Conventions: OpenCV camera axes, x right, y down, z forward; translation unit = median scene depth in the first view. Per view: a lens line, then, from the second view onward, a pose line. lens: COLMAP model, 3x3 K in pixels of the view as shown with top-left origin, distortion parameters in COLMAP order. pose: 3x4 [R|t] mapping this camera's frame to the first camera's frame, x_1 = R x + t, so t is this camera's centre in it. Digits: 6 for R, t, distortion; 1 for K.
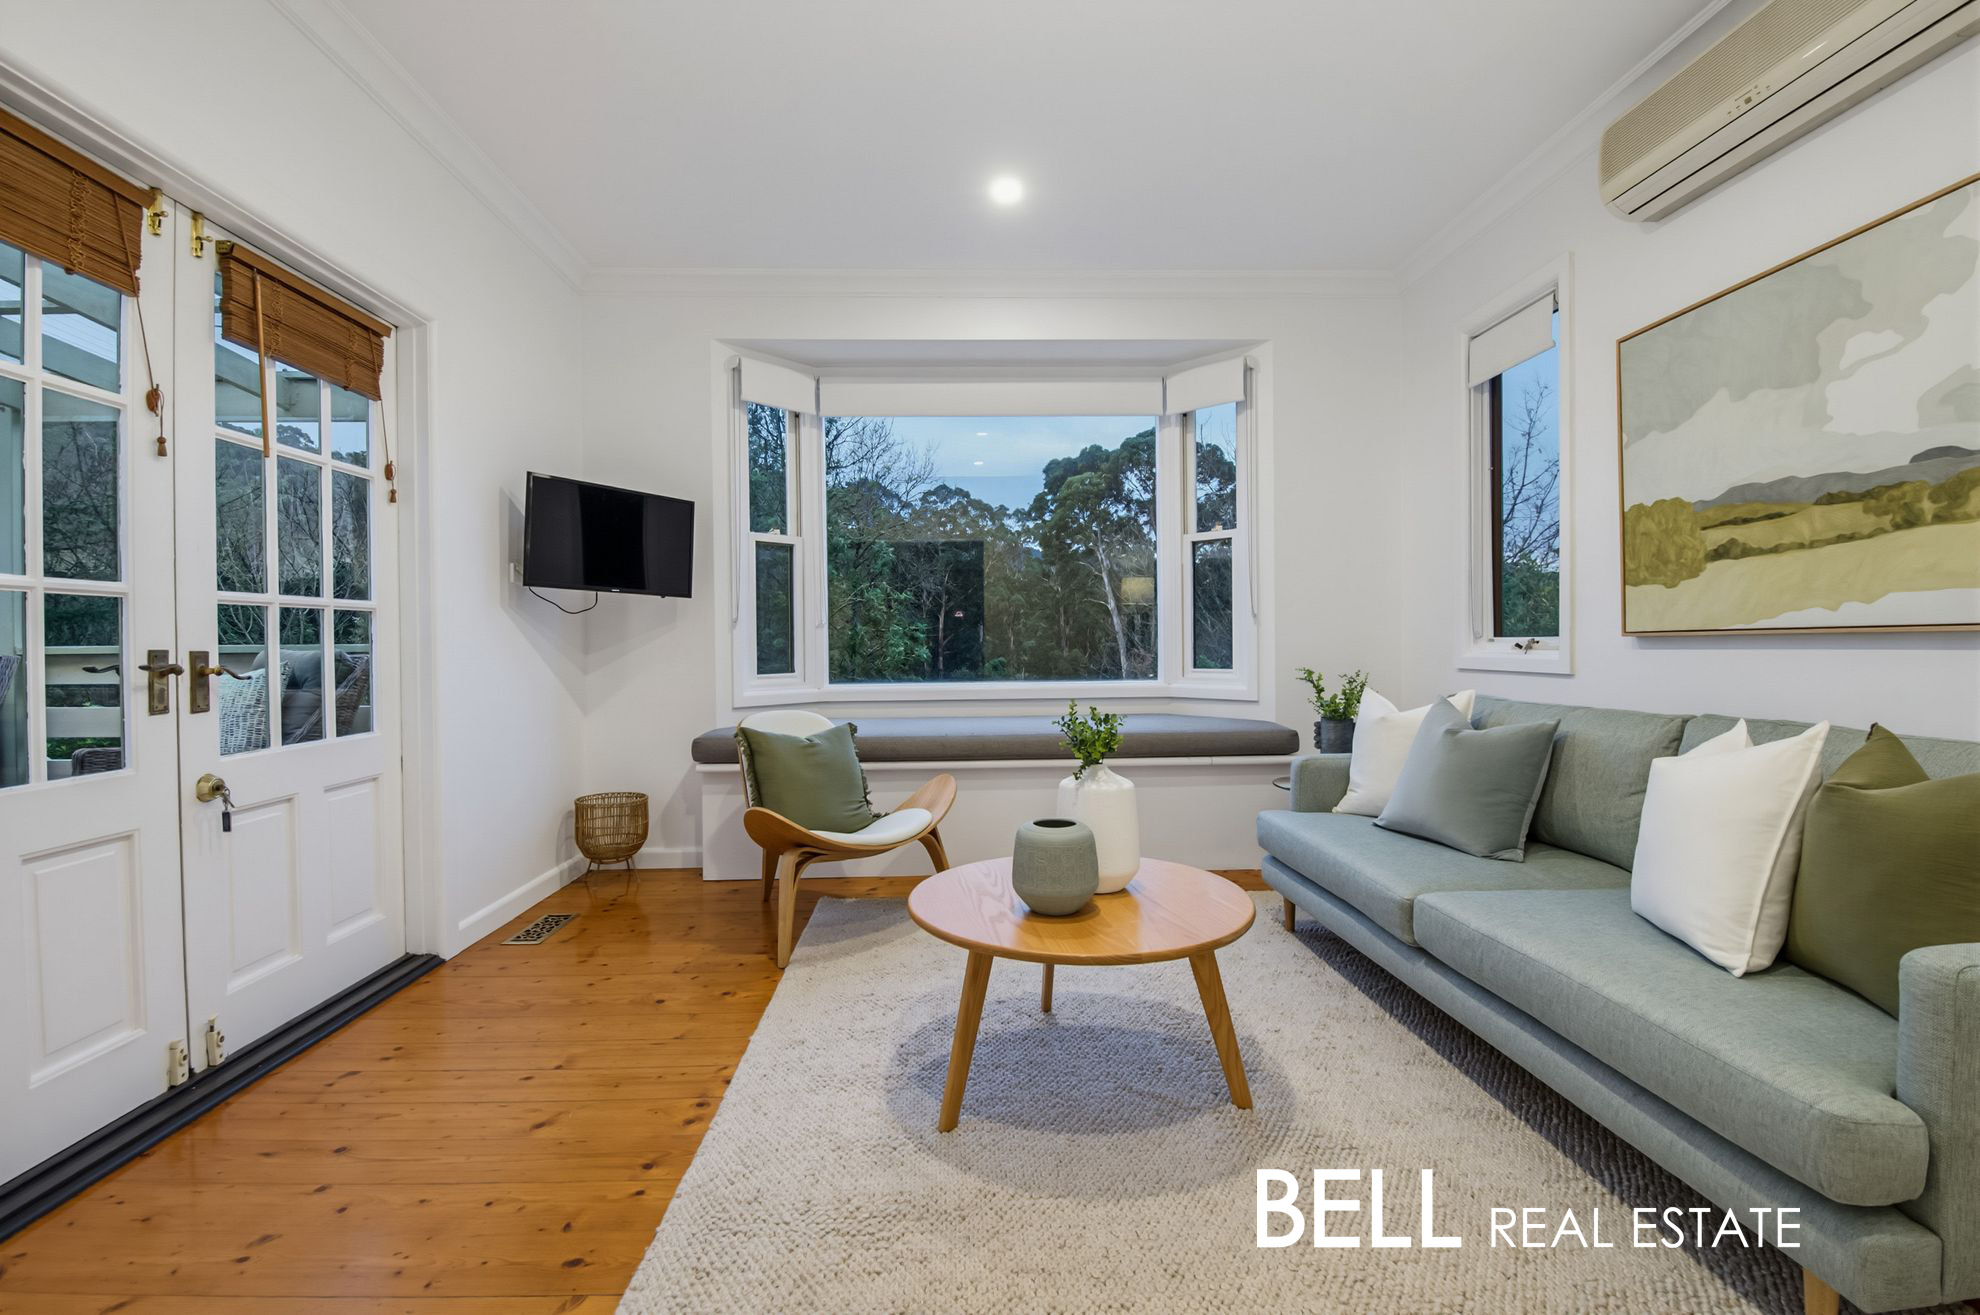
lens RADIAL K [[876.0, 0, 981.9], [0, 876.0, 644.1], [0, 0, 1]] dist [-0.023889, -0.000244]
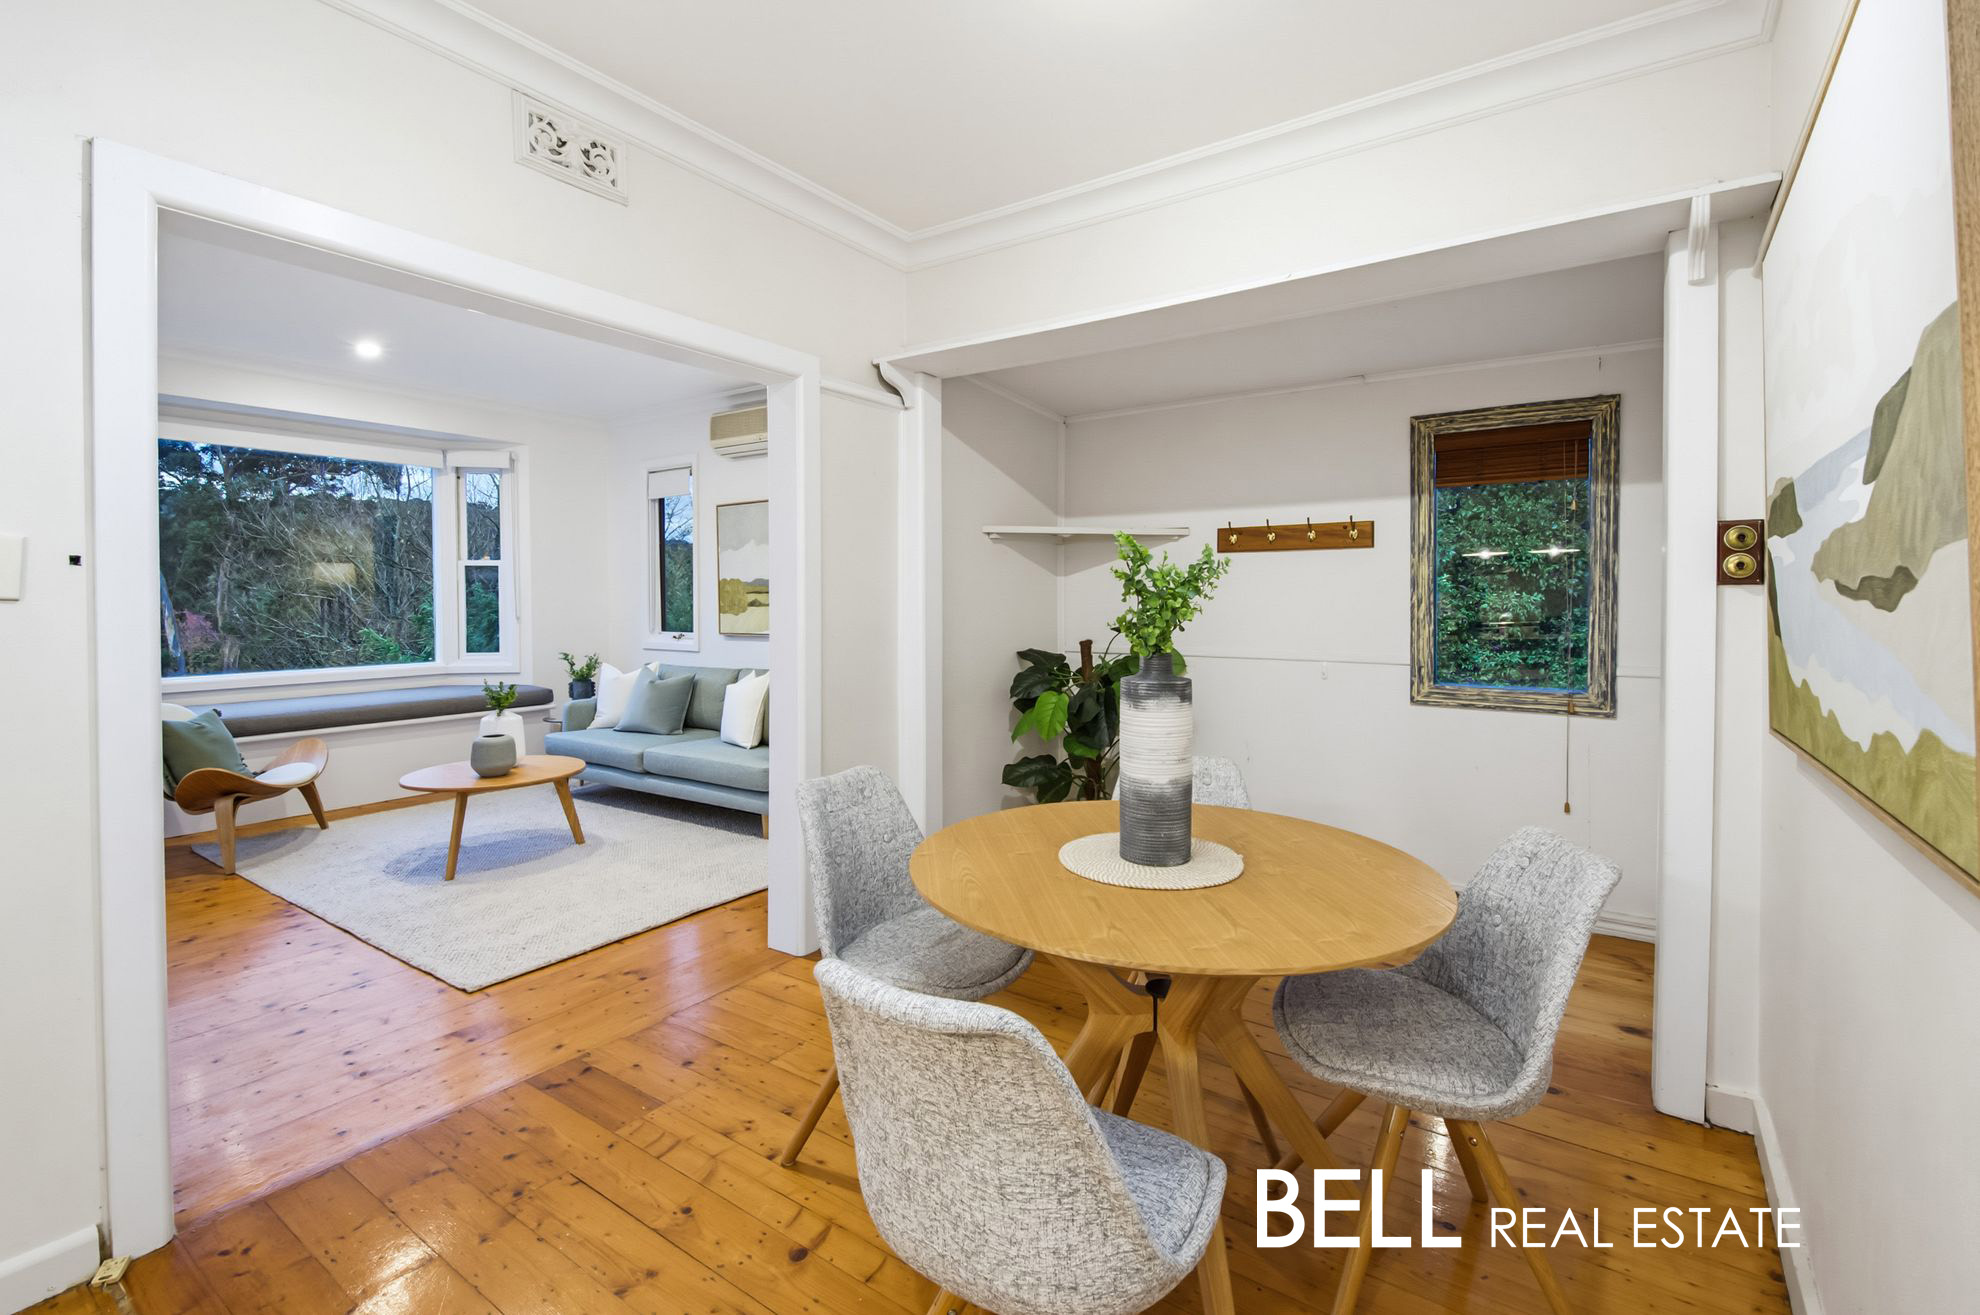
lens RADIAL K [[868.4, 0, 989.2], [0, 868.4, 624.0], [0, 0, 1]] dist [0.025774, -0.013919]
pose [[0.600023, -0.017033, 0.799801, -0.557786], [-0.000435, 0.999766, 0.021617, -0.073298], [-0.799982, -0.013319, 0.599876, -0.790717]]
